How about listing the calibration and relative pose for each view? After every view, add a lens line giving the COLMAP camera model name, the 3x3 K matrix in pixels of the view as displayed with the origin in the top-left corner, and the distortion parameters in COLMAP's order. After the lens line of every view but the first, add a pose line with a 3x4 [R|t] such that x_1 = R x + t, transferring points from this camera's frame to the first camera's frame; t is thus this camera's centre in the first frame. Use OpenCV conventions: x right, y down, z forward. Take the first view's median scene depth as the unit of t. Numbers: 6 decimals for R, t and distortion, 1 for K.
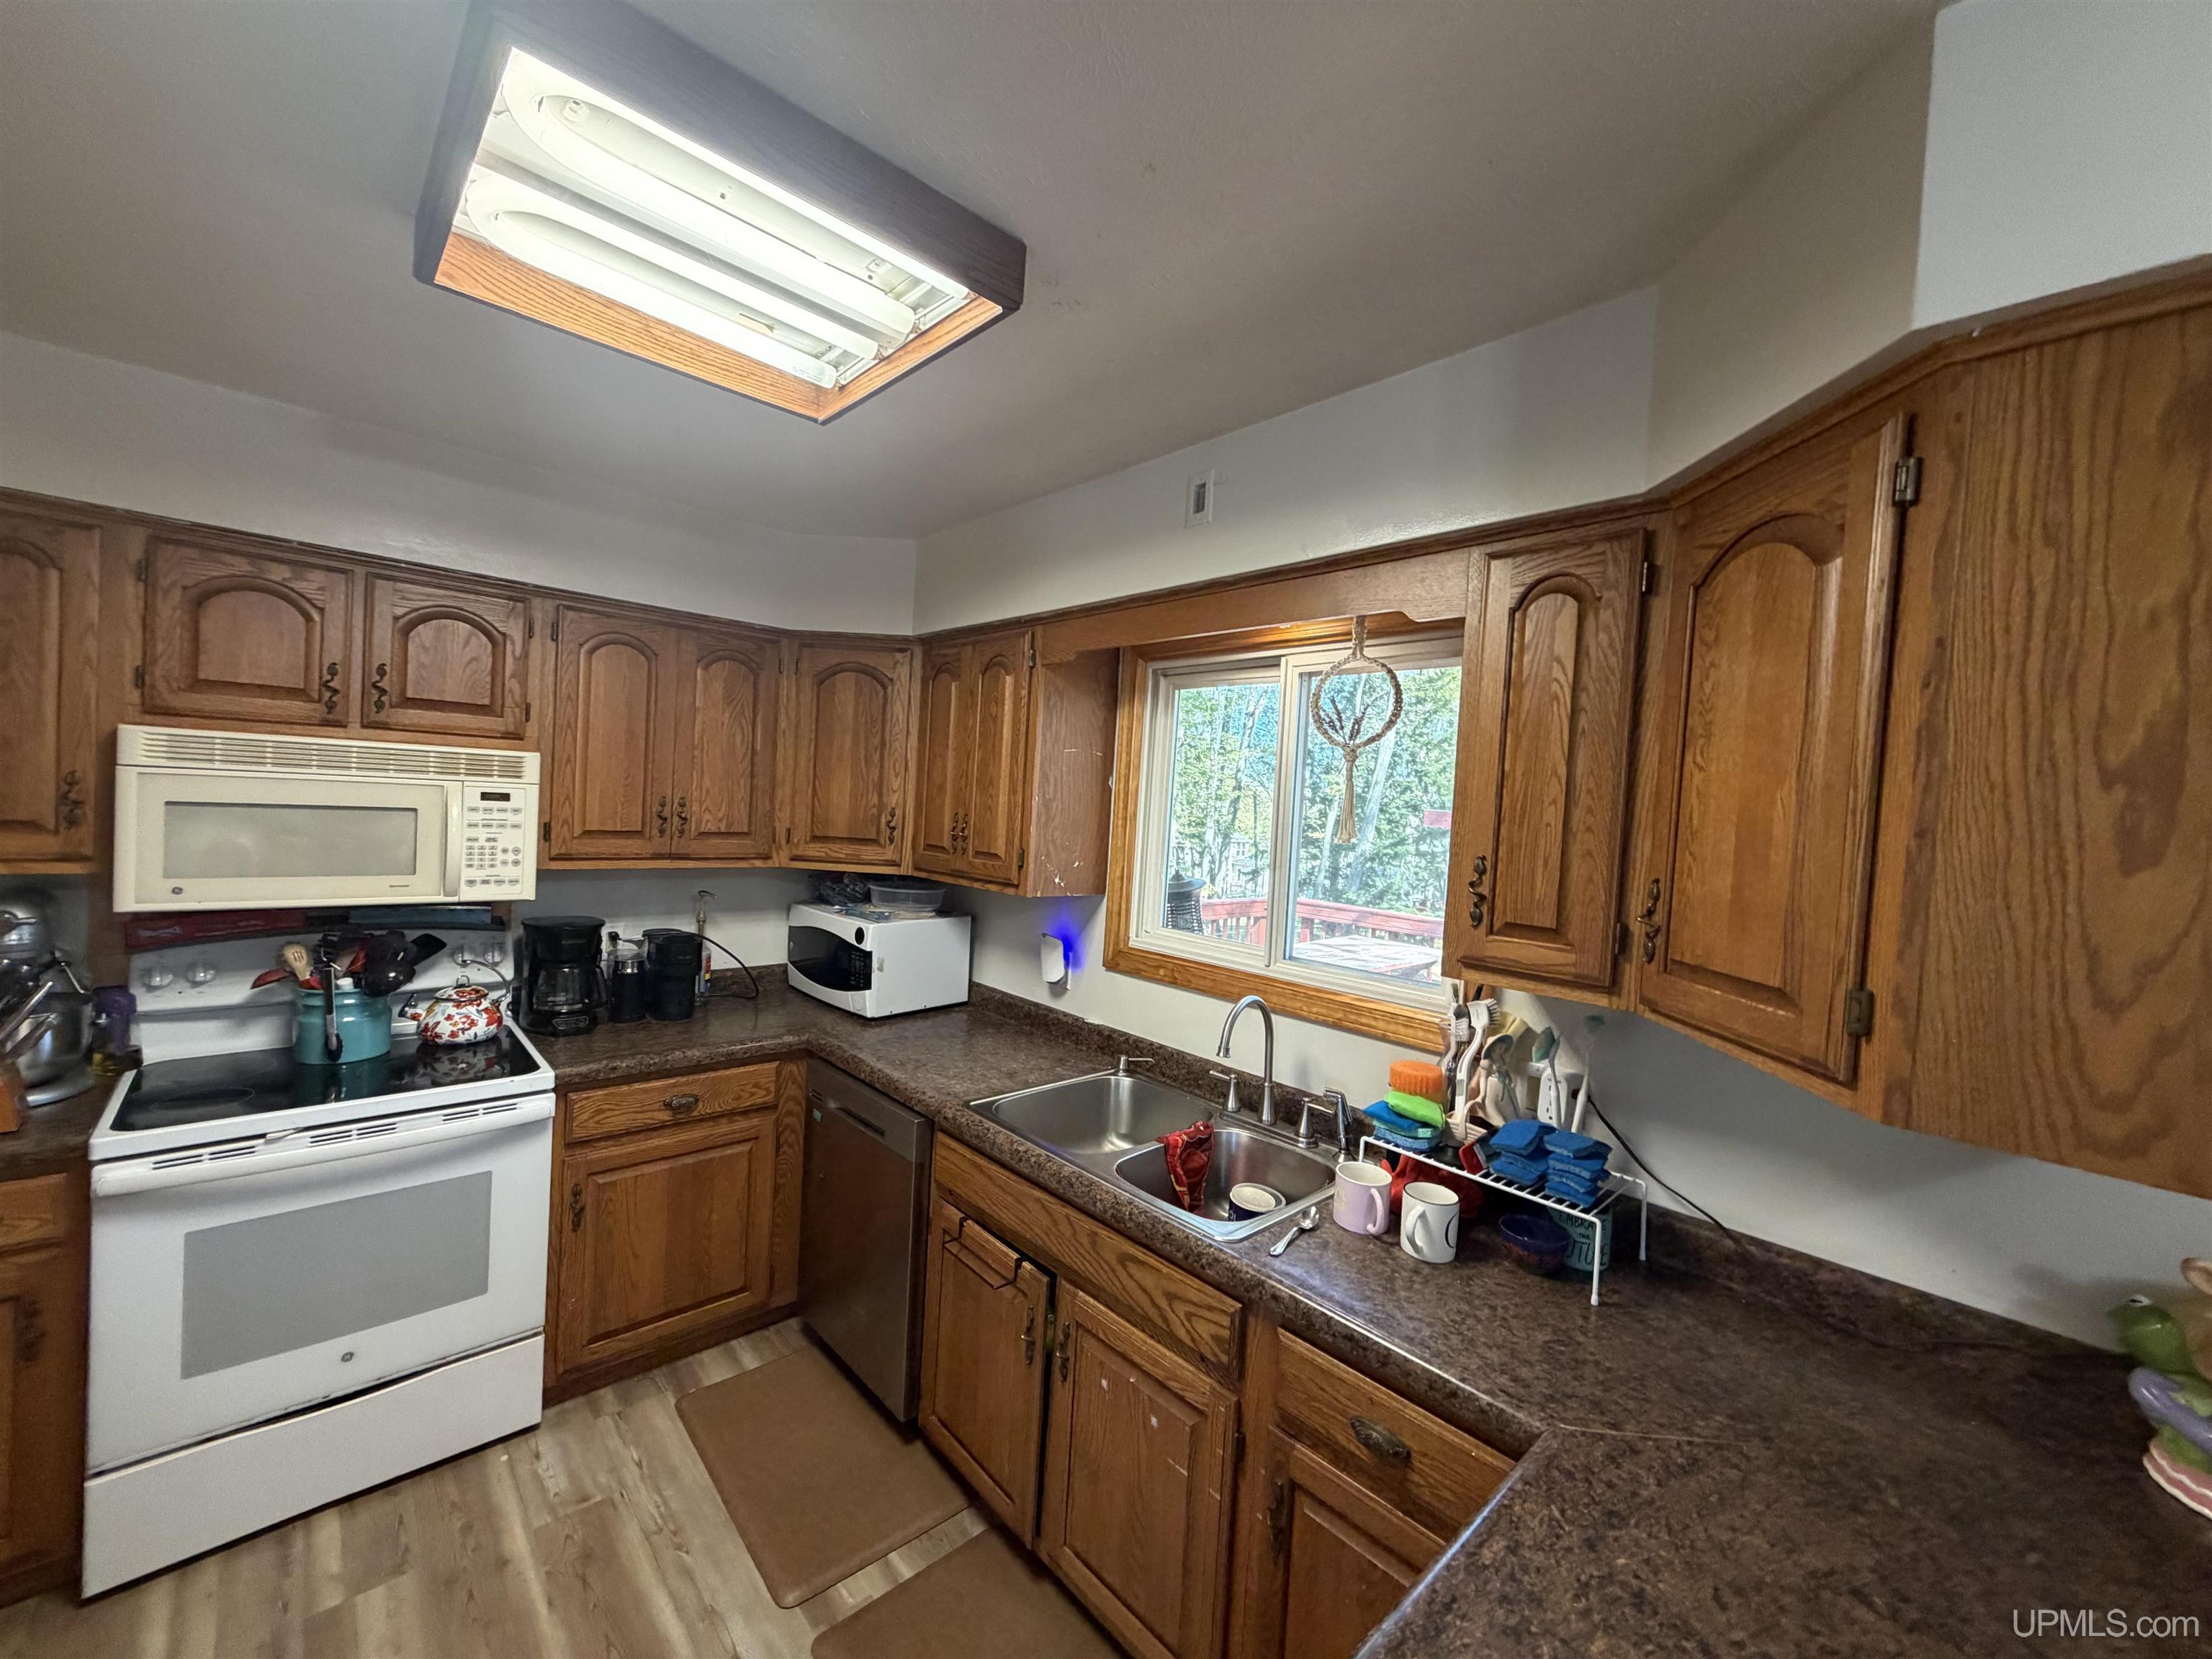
lens RADIAL K [[877.0, 0, 1096.6], [0, 877.0, 828.5], [0, 0, 1]] dist [0.000009, -0.000007]
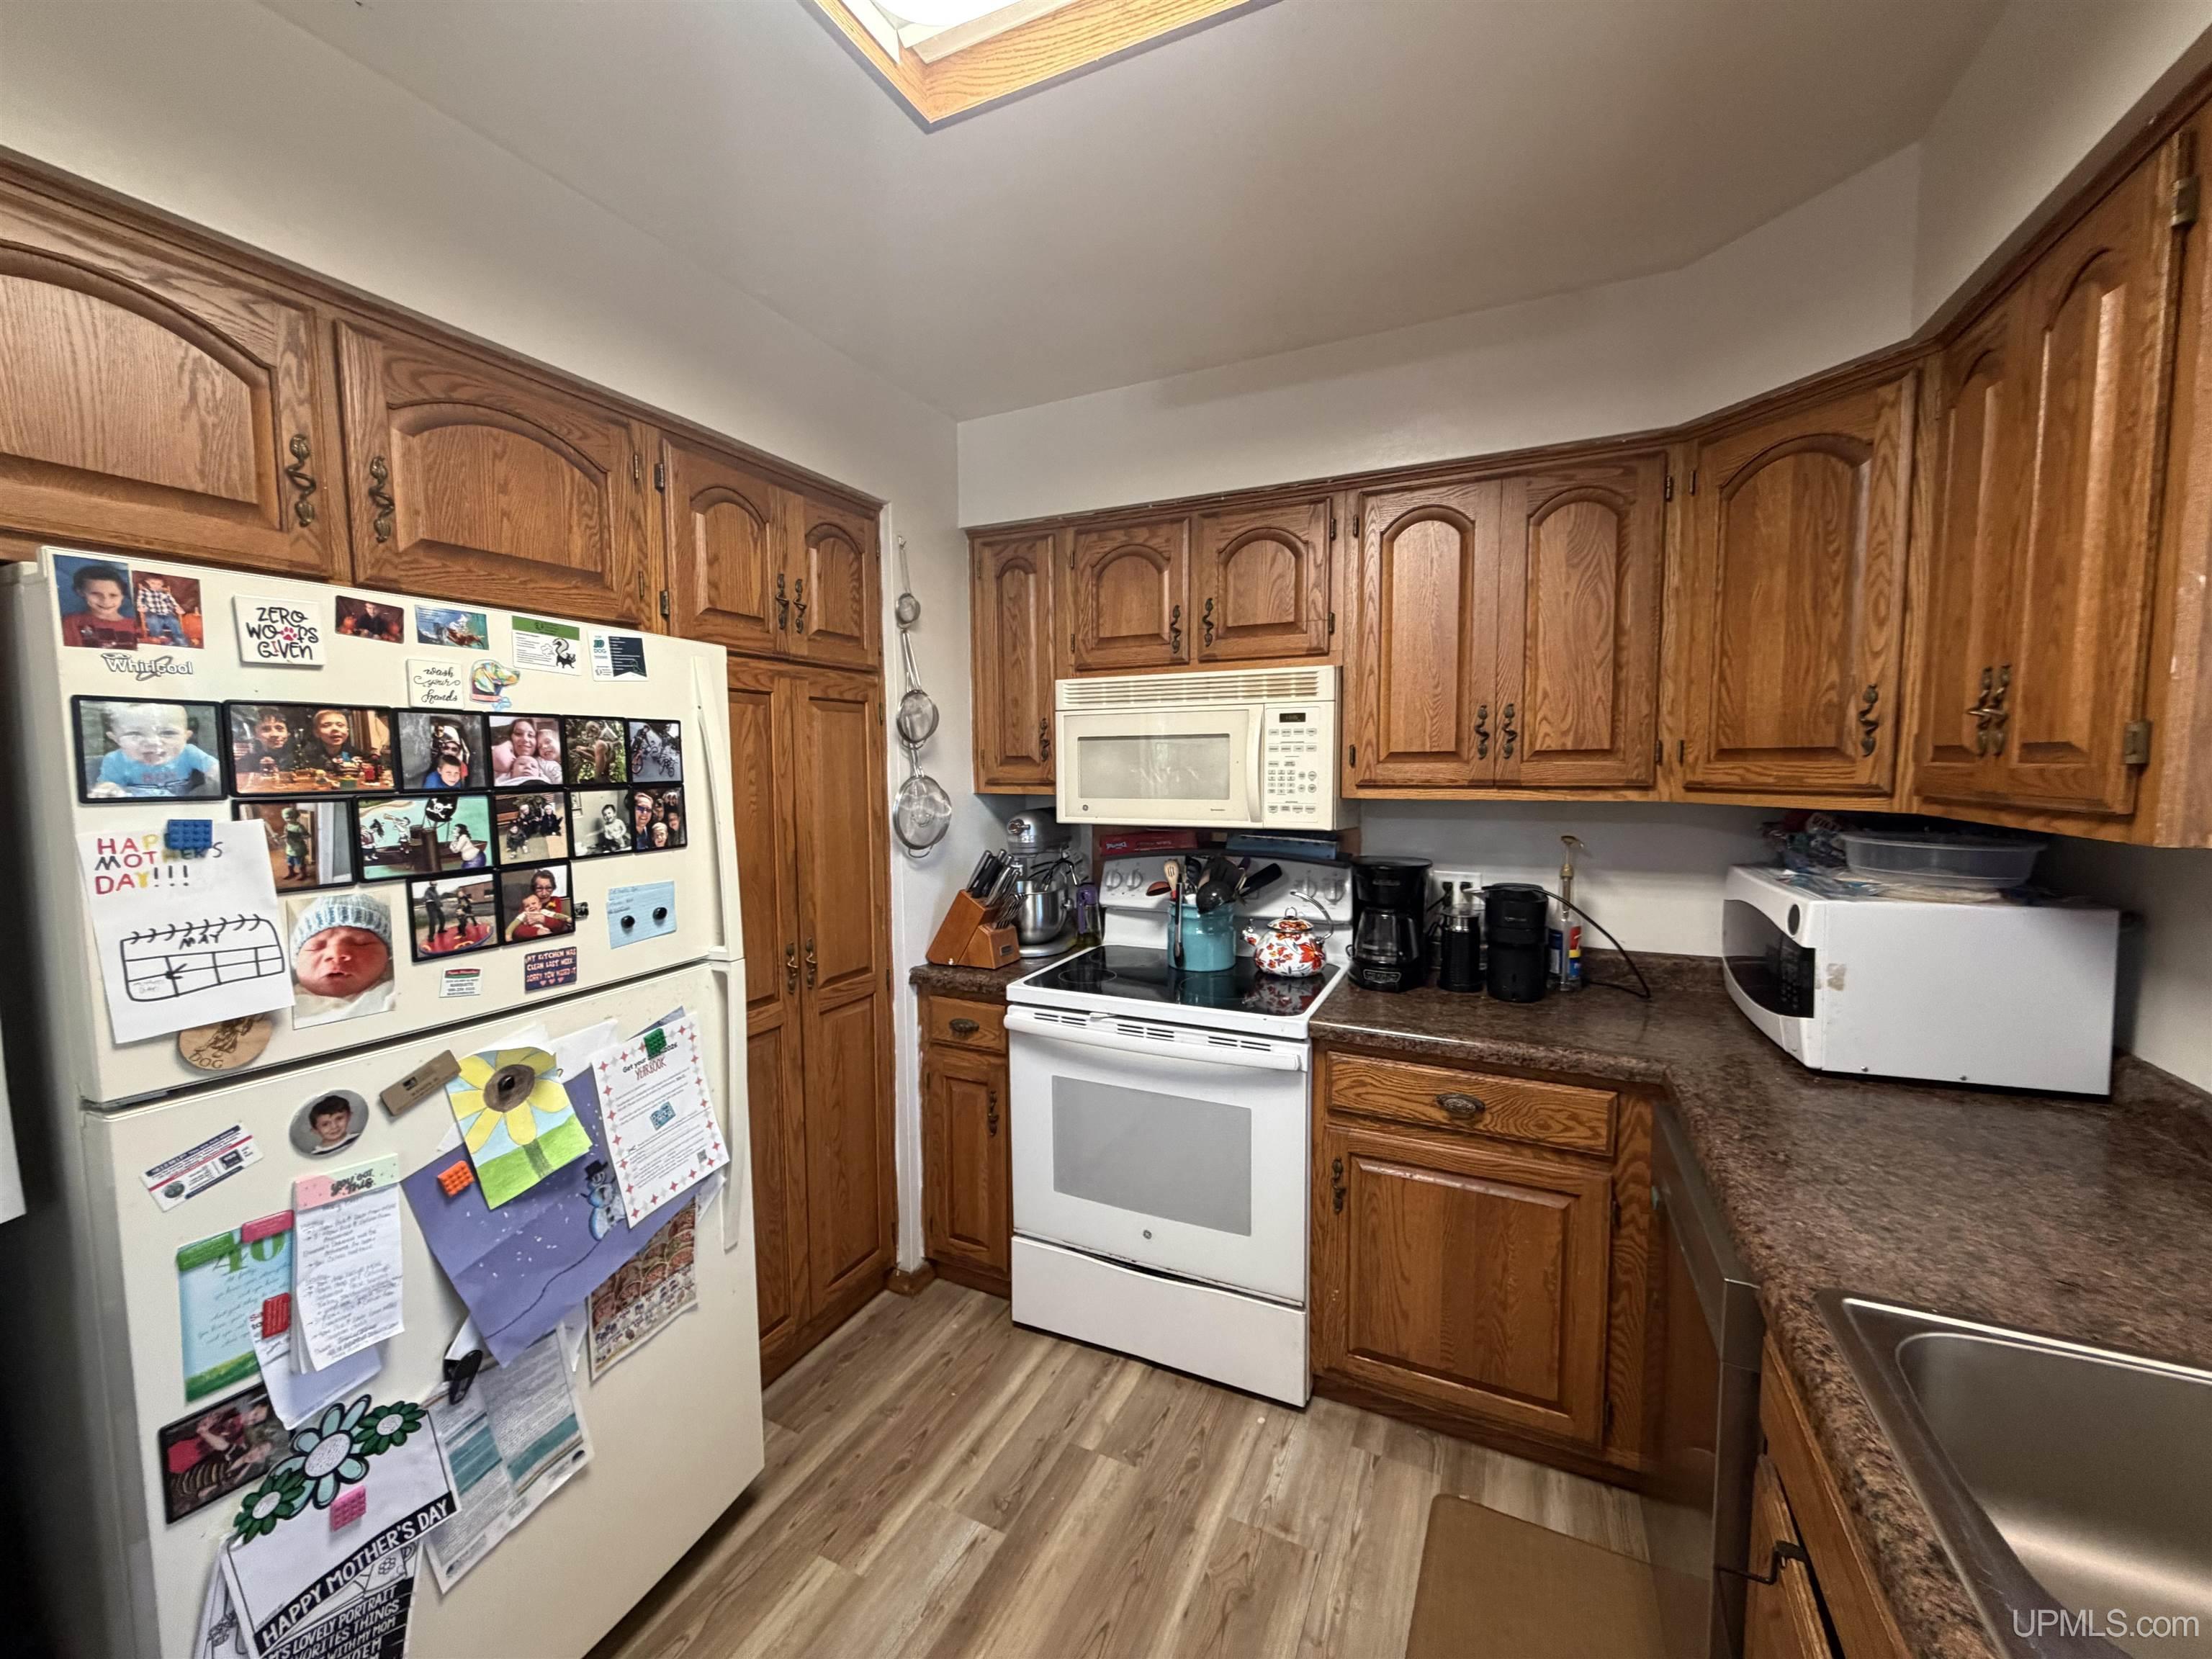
lens RADIAL K [[877.0, 0, 1096.6], [0, 877.0, 828.5], [0, 0, 1]] dist [0.000009, -0.000007]
pose [[0.367508, 0.013274, -0.929925, 0.108284], [-0.000996, 0.999903, 0.013879, 0.067582], [0.930020, -0.004175, 0.367486, 0.447250]]
